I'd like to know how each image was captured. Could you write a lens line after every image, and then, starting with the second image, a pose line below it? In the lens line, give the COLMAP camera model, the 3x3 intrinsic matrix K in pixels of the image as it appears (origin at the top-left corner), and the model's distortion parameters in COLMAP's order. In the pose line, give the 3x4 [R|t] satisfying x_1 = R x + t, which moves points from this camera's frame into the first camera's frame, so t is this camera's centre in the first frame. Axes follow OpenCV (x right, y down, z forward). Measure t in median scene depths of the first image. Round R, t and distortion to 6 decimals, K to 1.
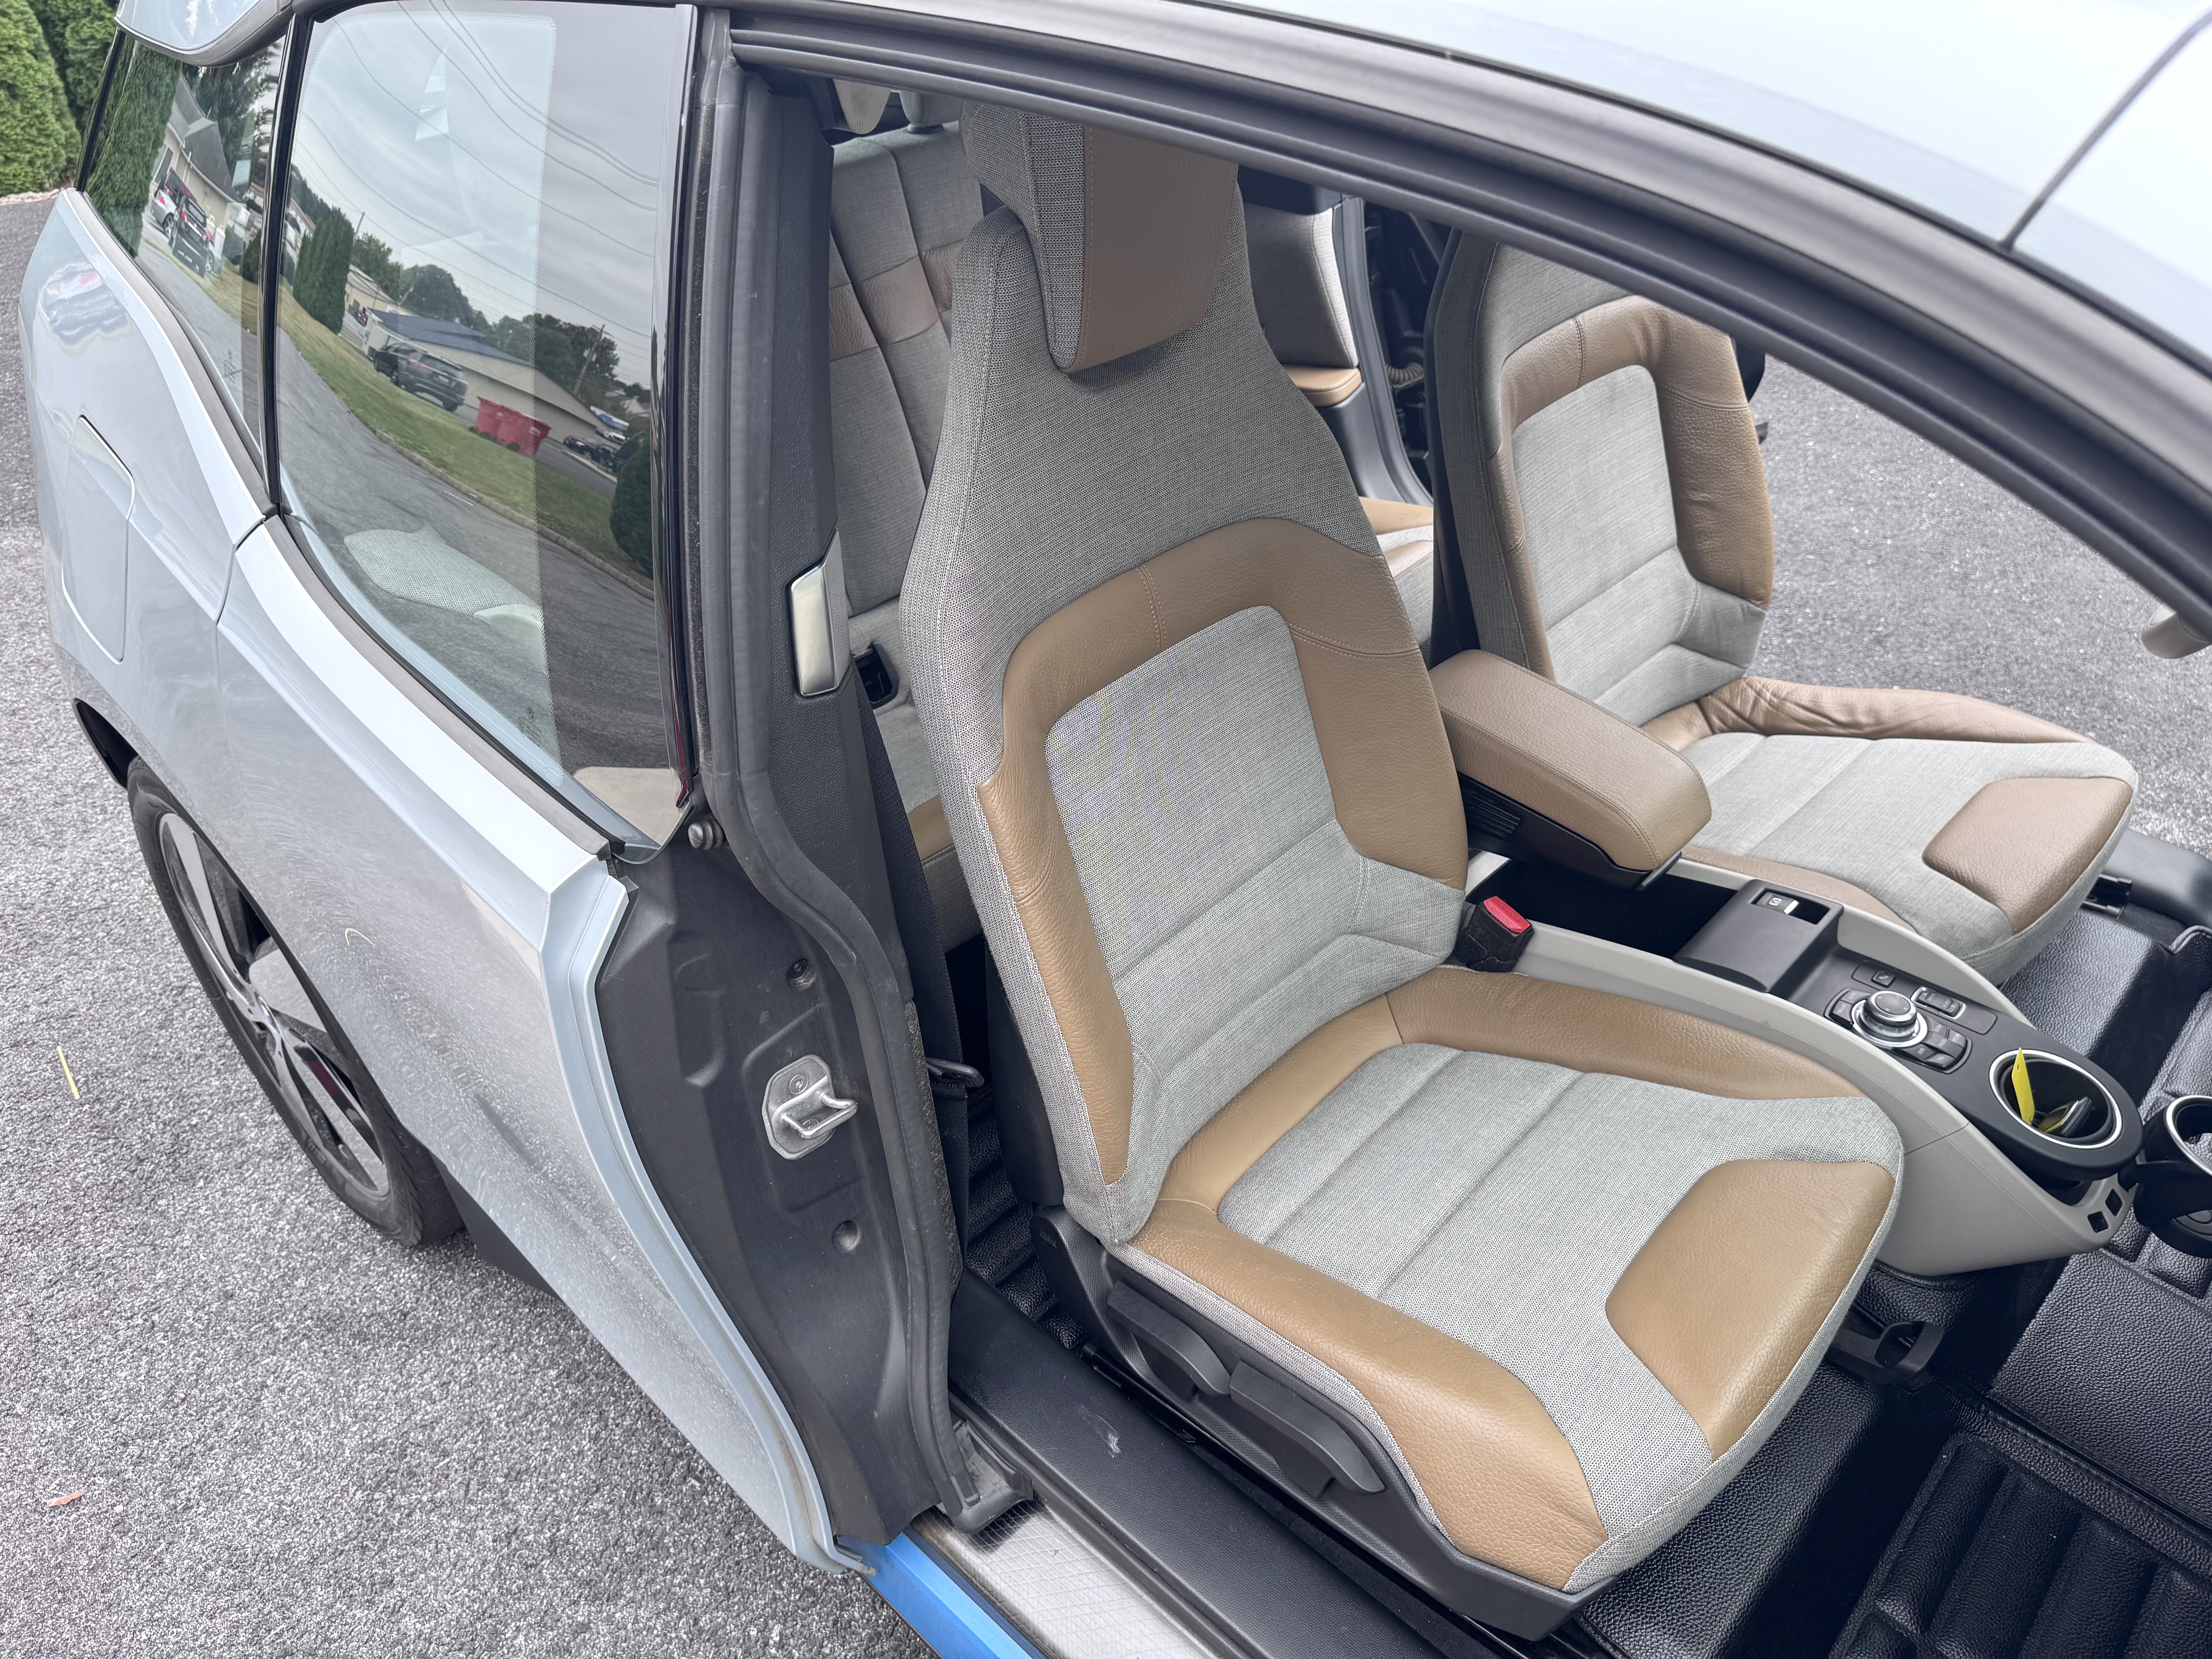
lens RADIAL K [[1579.6, 0, 1106.0], [0, 1579.6, 829.5], [0, 0, 1]] dist [0.096608, -0.121433]
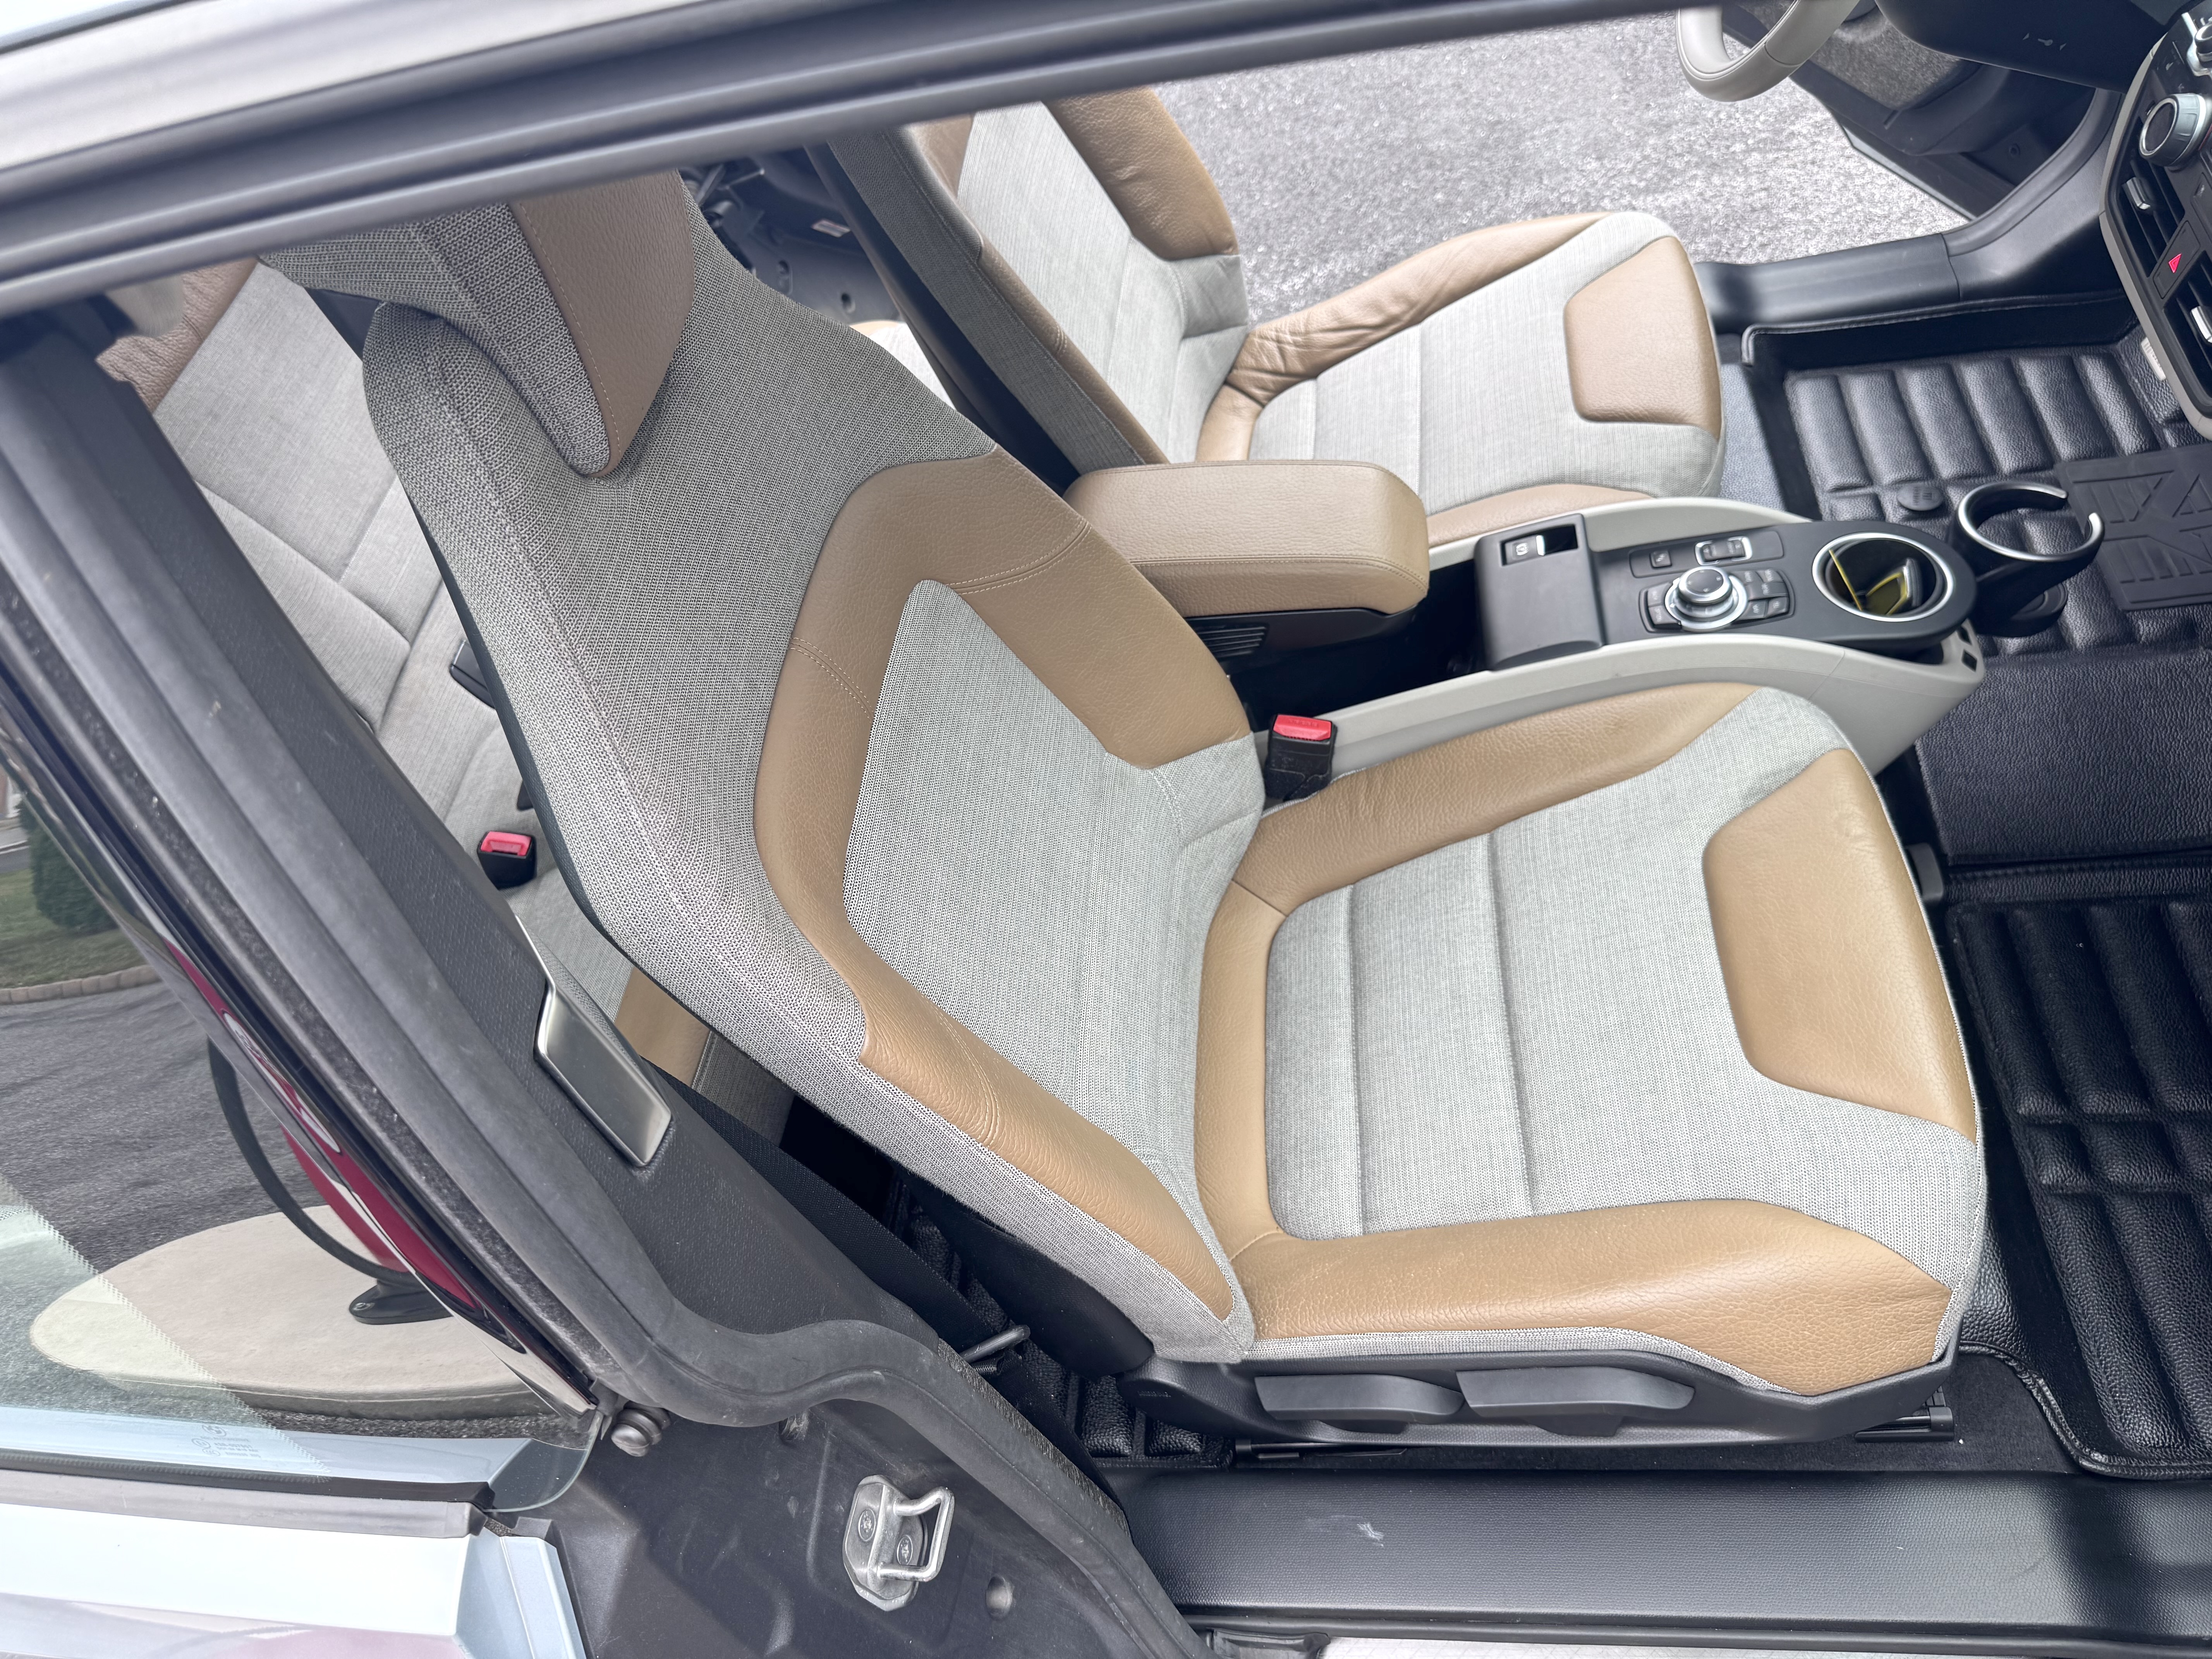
lens RADIAL K [[1574.8, 0, 1109.9], [0, 1574.8, 853.1], [0, 0, 1]] dist [0.181731, -0.359076]
pose [[0.765372, -0.588245, 0.261101, -0.097393], [0.540060, 0.807690, 0.236586, -0.158281], [-0.350059, -0.040066, 0.935871, 0.237212]]
